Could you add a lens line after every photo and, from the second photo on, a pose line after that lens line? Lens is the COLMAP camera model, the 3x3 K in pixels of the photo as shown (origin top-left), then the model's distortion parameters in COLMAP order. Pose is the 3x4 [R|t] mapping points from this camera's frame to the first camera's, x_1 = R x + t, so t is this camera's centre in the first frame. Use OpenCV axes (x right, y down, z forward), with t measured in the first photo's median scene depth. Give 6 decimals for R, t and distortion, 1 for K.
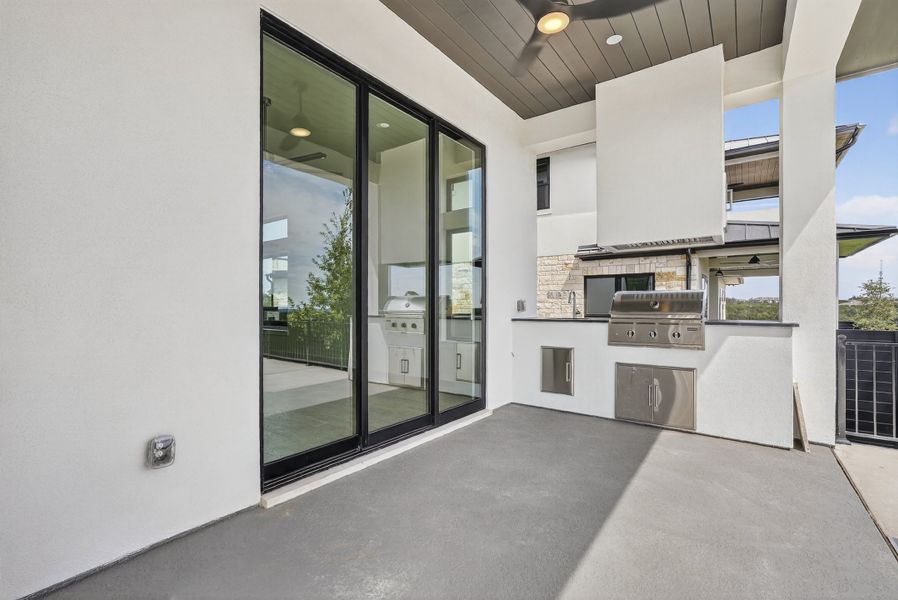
lens RADIAL K [[405.5, 0, 449.4], [0, 405.5, 303.5], [0, 0, 1]] dist [0.001464, 0.001010]
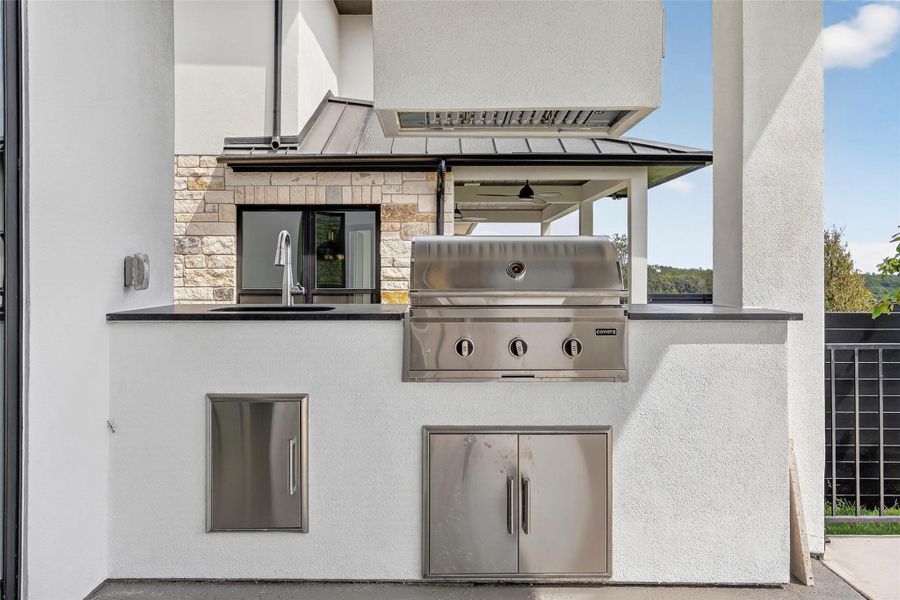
lens RADIAL K [[773.8, 0, 451.0], [0, 773.8, 292.3], [0, 0, 1]] dist [0.003402, 0.018511]
pose [[0.802758, -0.014922, 0.596119, 0.005360], [-0.006440, 0.999412, 0.033690, -0.000425], [-0.596271, -0.030883, 0.802189, 0.188156]]
